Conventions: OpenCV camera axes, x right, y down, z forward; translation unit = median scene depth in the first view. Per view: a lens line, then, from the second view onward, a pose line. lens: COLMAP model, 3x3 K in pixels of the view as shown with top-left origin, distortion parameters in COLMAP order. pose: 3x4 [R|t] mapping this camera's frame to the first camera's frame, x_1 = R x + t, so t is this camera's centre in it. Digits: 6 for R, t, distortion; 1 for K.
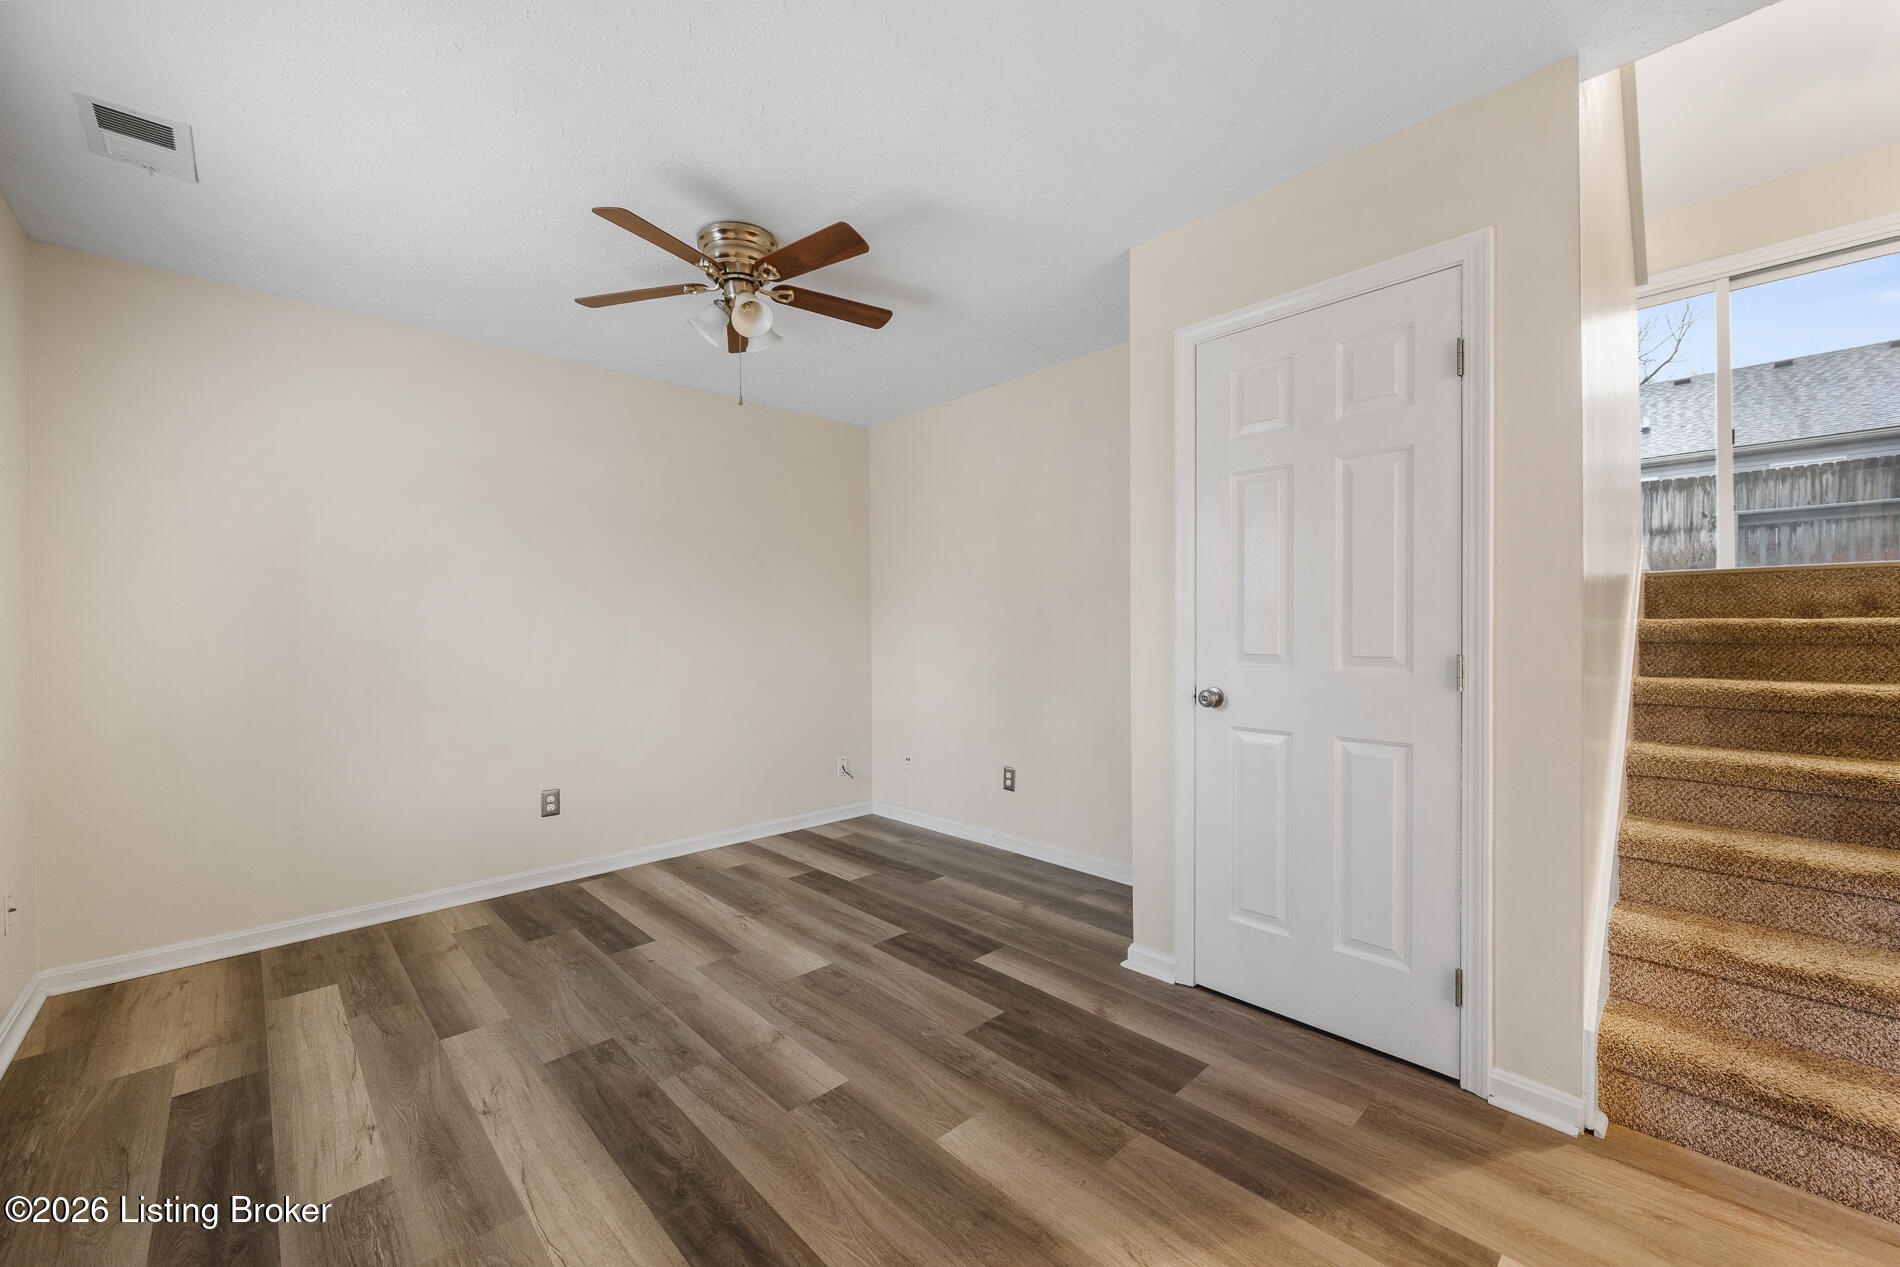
lens RADIAL K [[742.8, 0, 946.7], [0, 742.8, 636.2], [0, 0, 1]] dist [-0.000573, -0.000117]
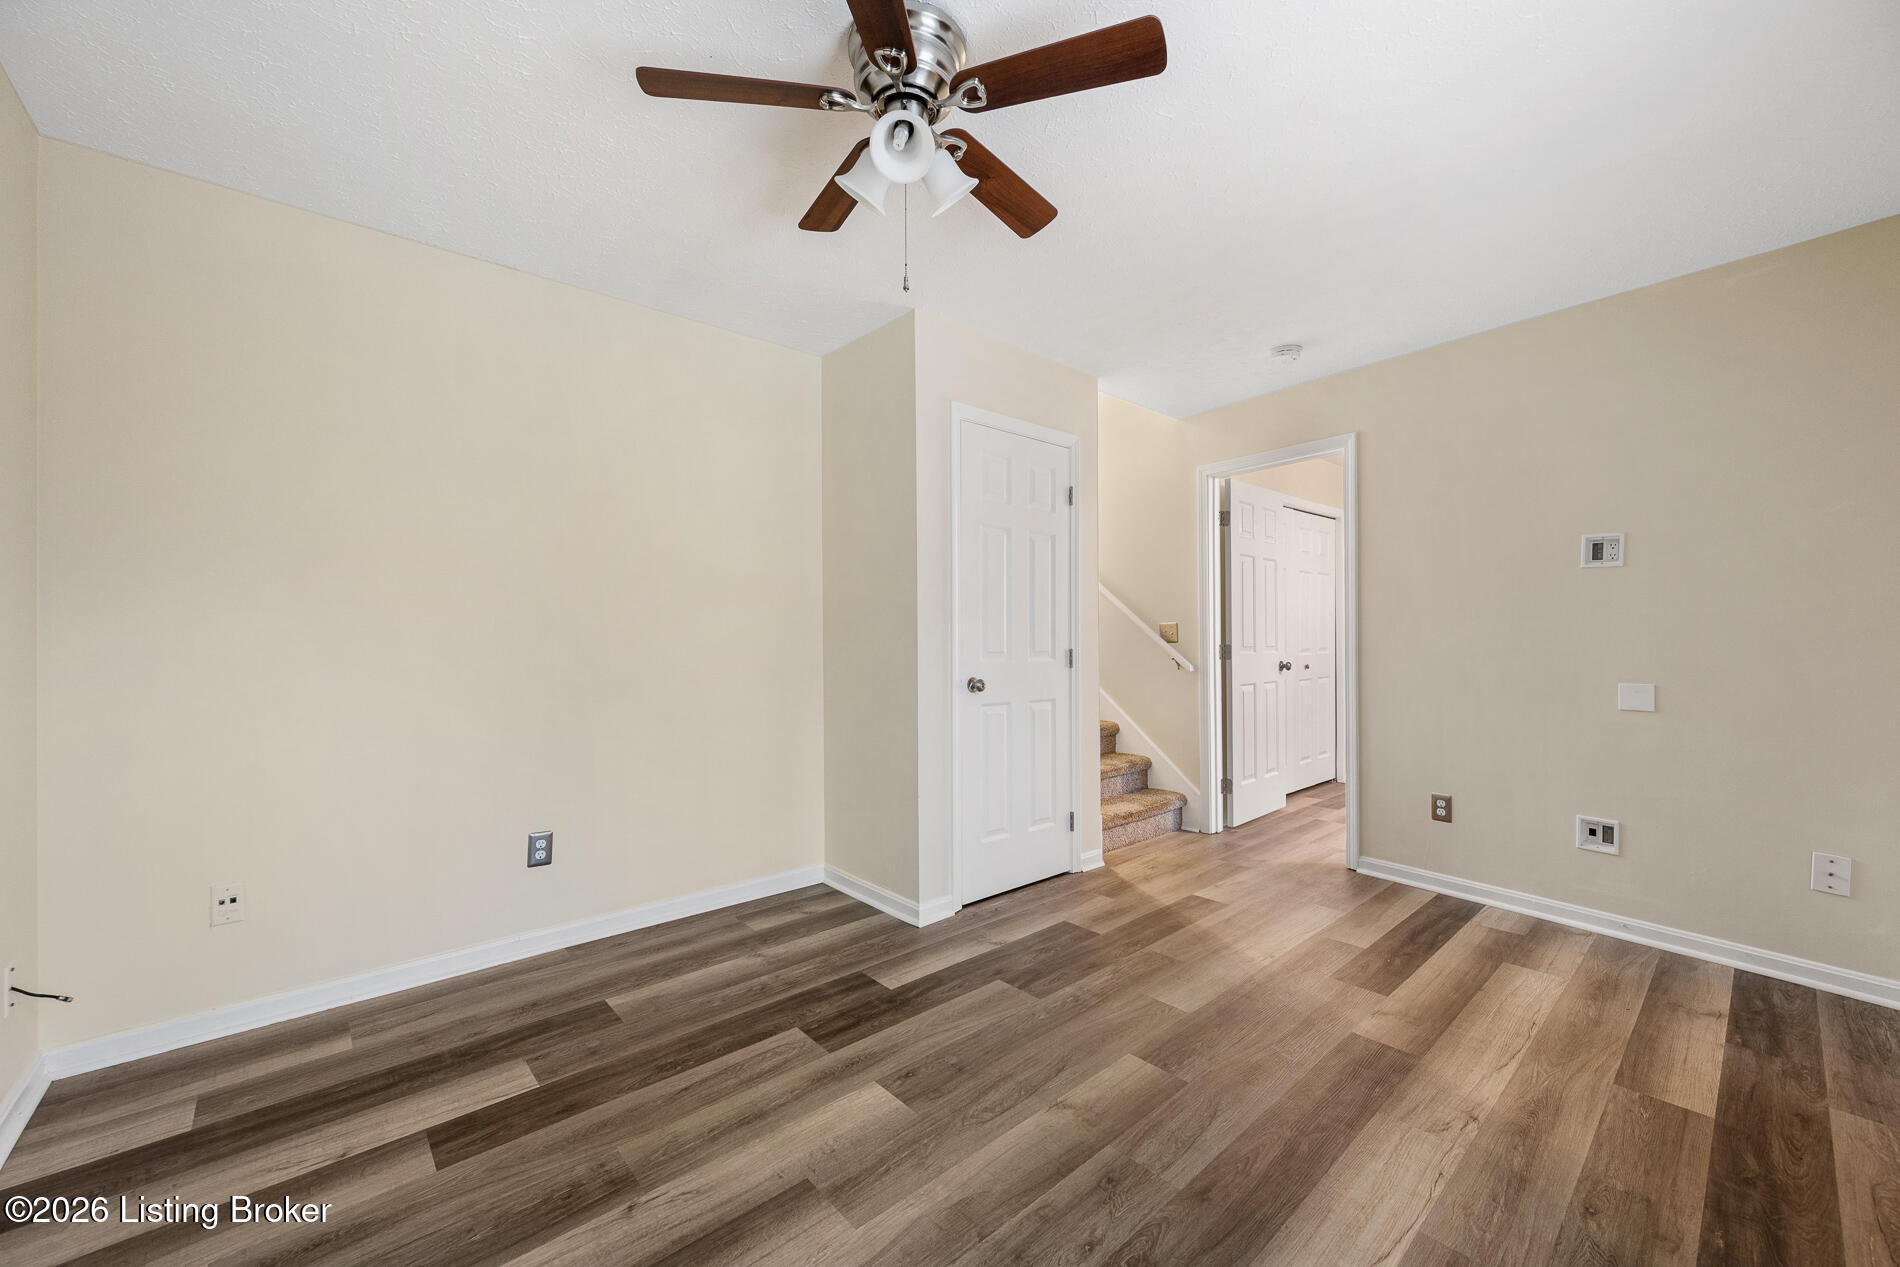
lens RADIAL K [[736.5, 0, 945.9], [0, 736.5, 638.3], [0, 0, 1]] dist [0.001111, -0.000201]
pose [[0.036340, 0.005505, 0.999324, -0.904953], [0.007384, 0.999956, -0.005777, 0.004374], [-0.999312, 0.007589, 0.036298, 0.918126]]
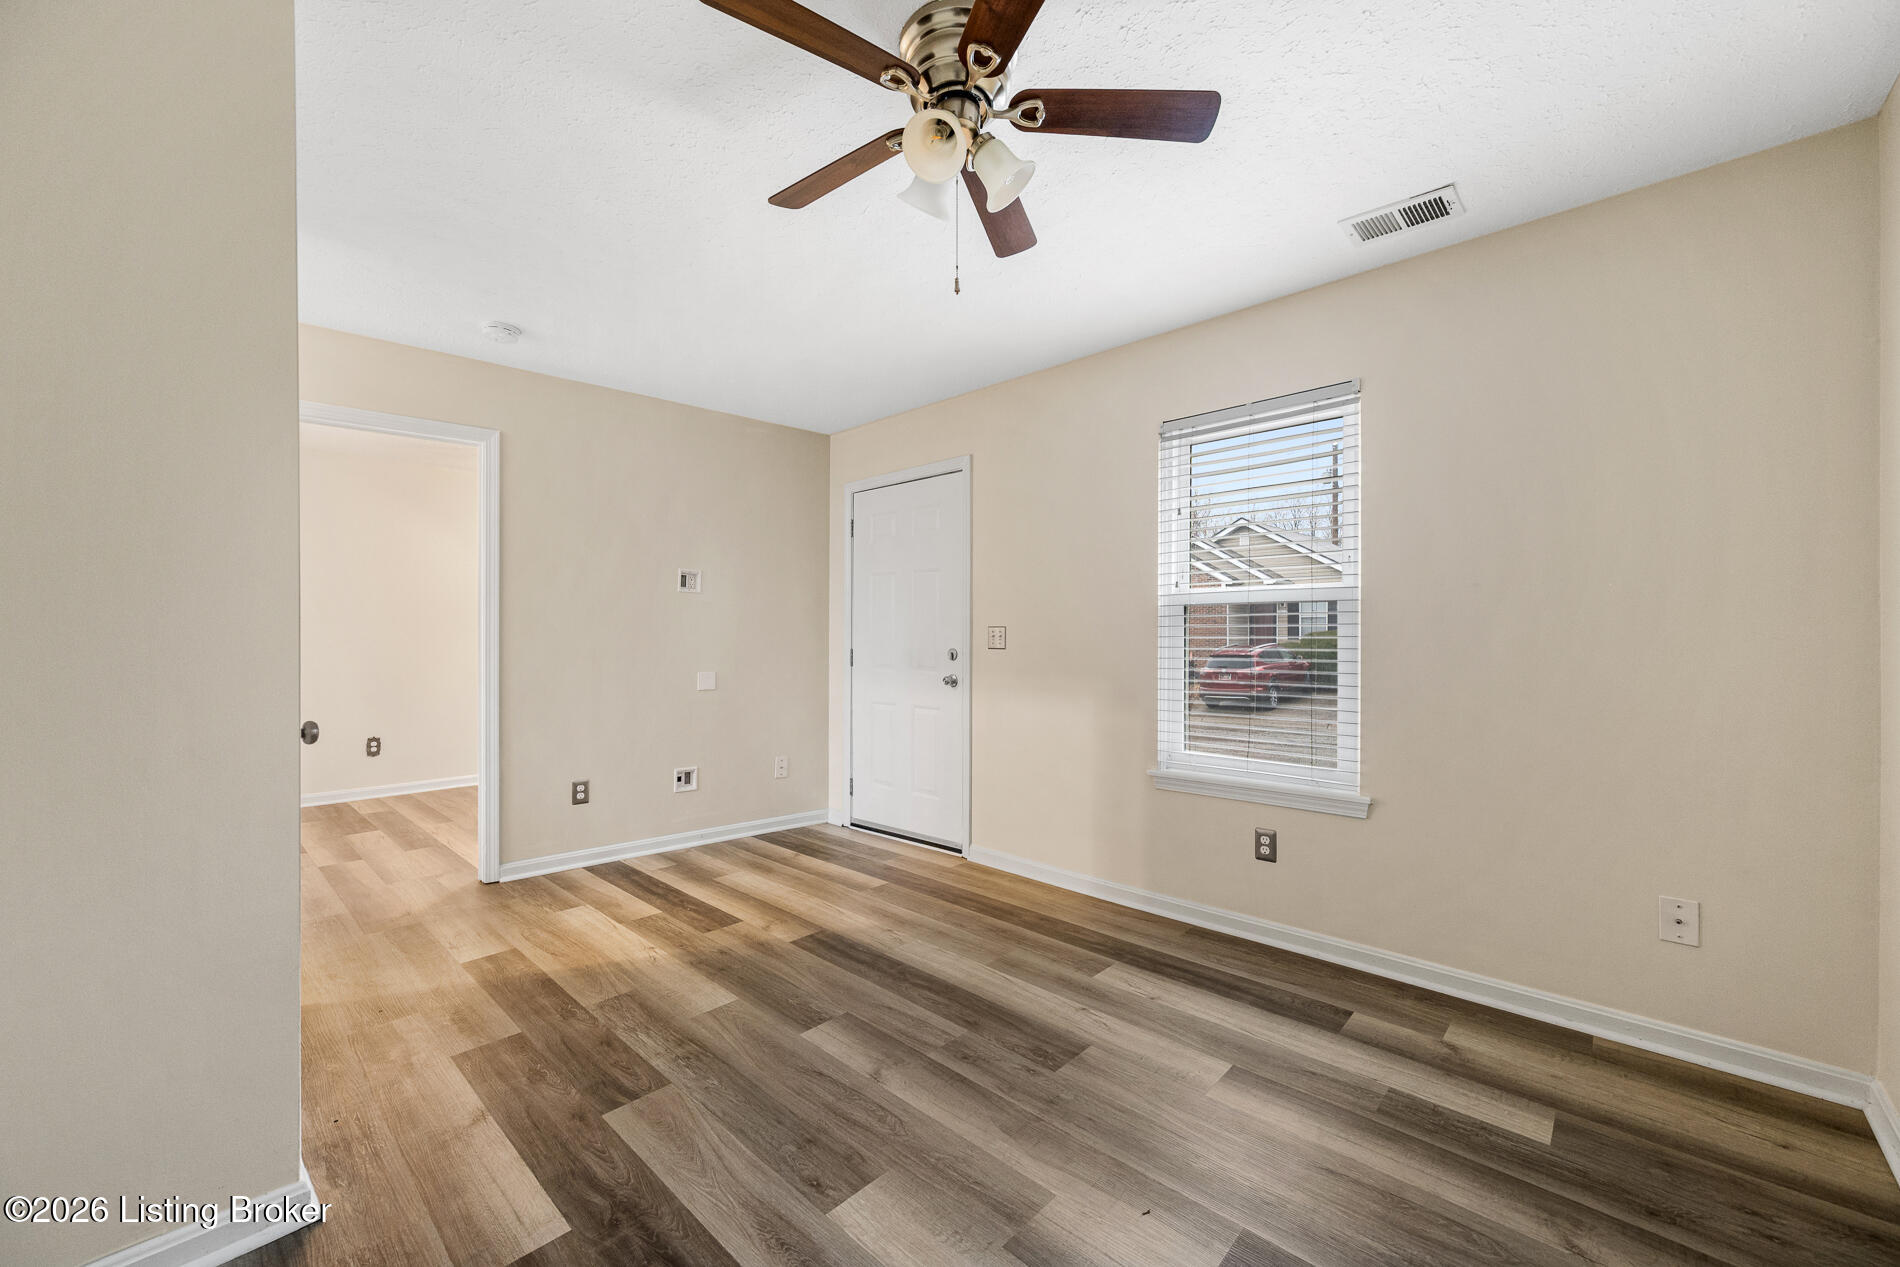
lens RADIAL K [[742.8, 0, 946.7], [0, 742.8, 636.2], [0, 0, 1]] dist [-0.000573, -0.000117]
pose [[-0.998397, 0.007653, -0.056073, -0.223285], [0.007394, 0.999961, 0.004828, -0.009782], [0.056108, 0.004406, -0.998415, 1.610171]]
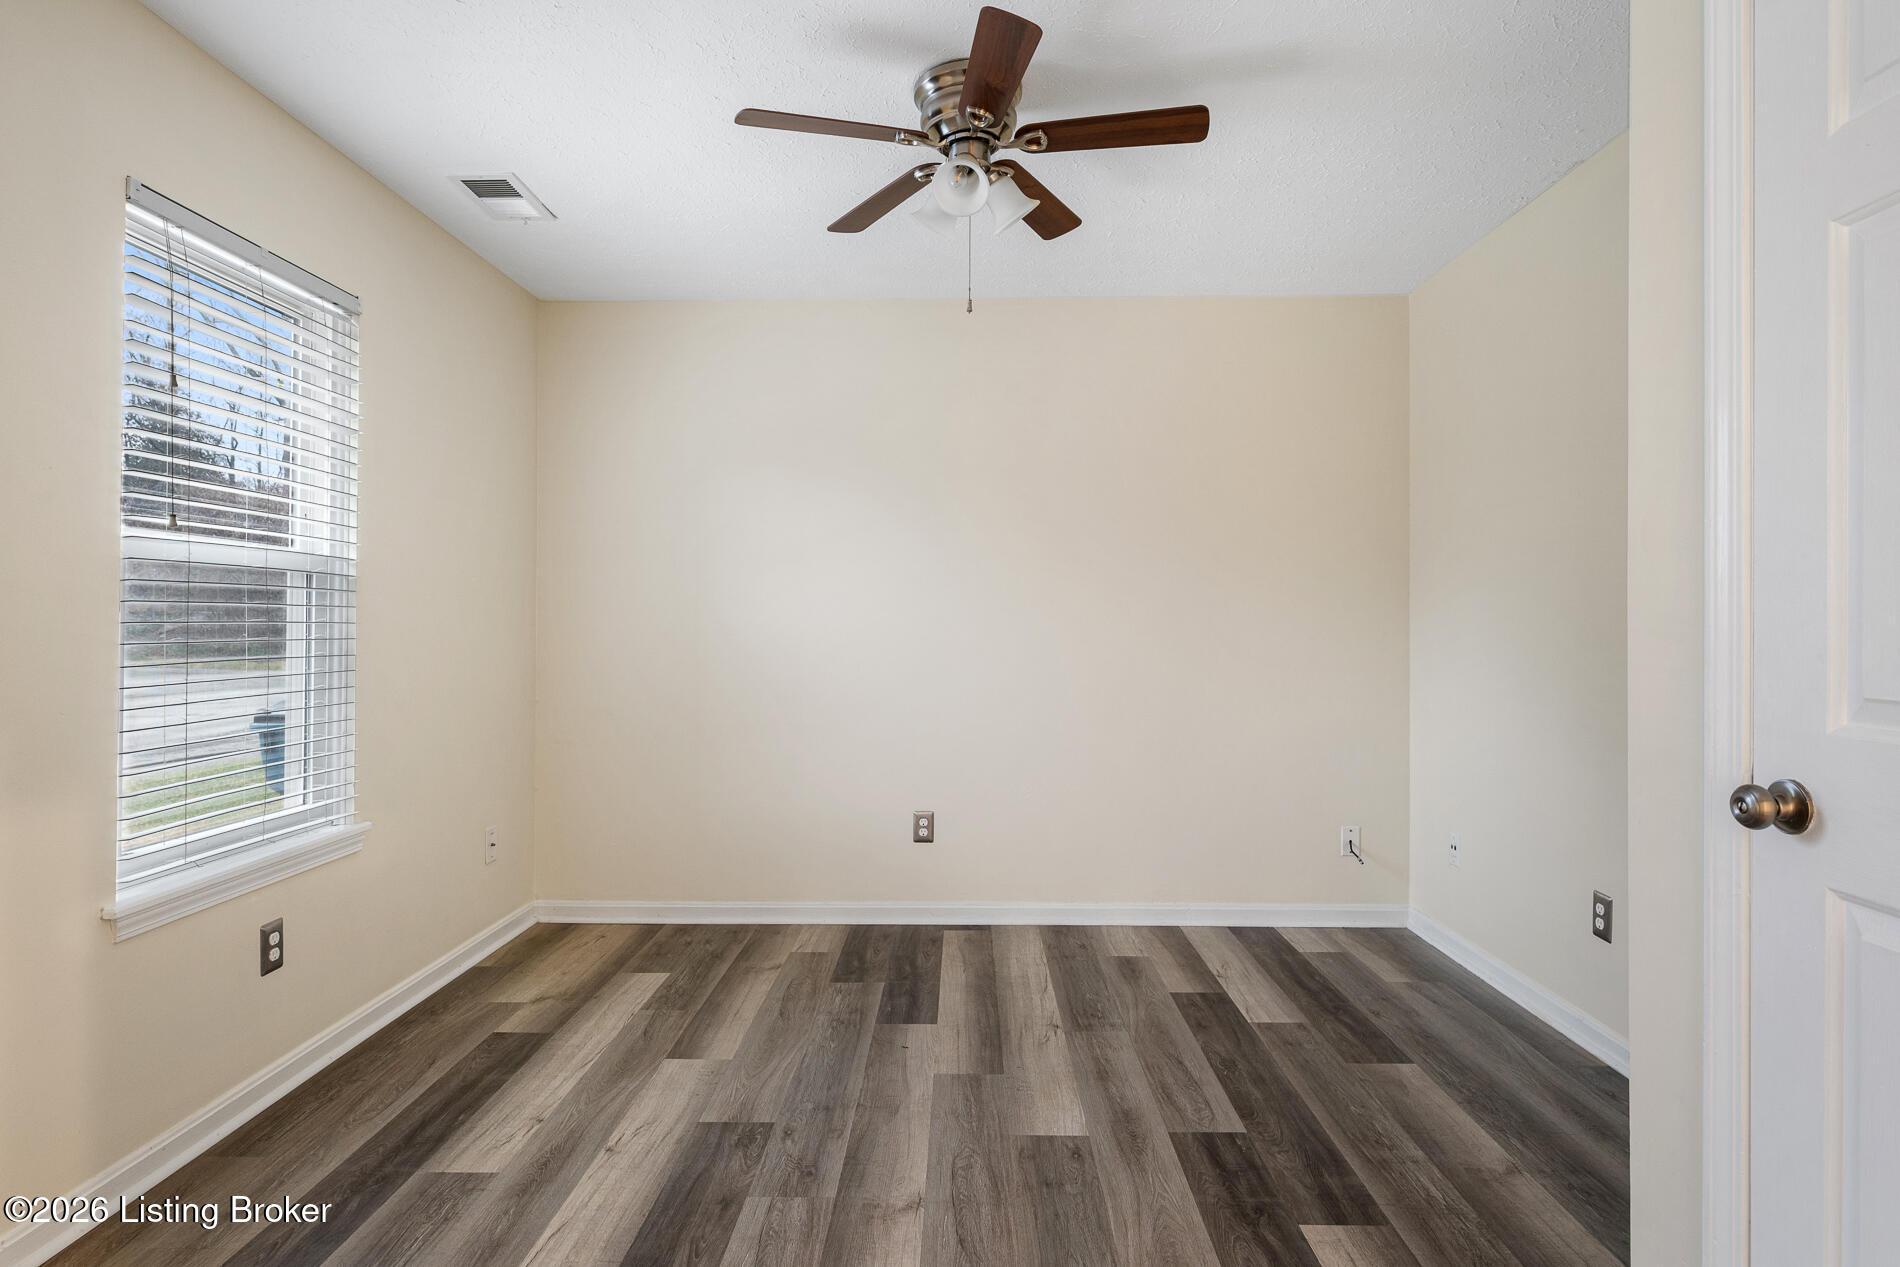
lens RADIAL K [[995.2, 0, 946.5], [0, 995.2, 618.2], [0, 0, 1]] dist [-0.000711, -0.000122]
pose [[0.711149, 0.003753, -0.703031, 0.376459], [-0.012221, 0.999901, -0.007025, -0.005484], [0.702935, 0.013588, 0.711124, 0.292416]]
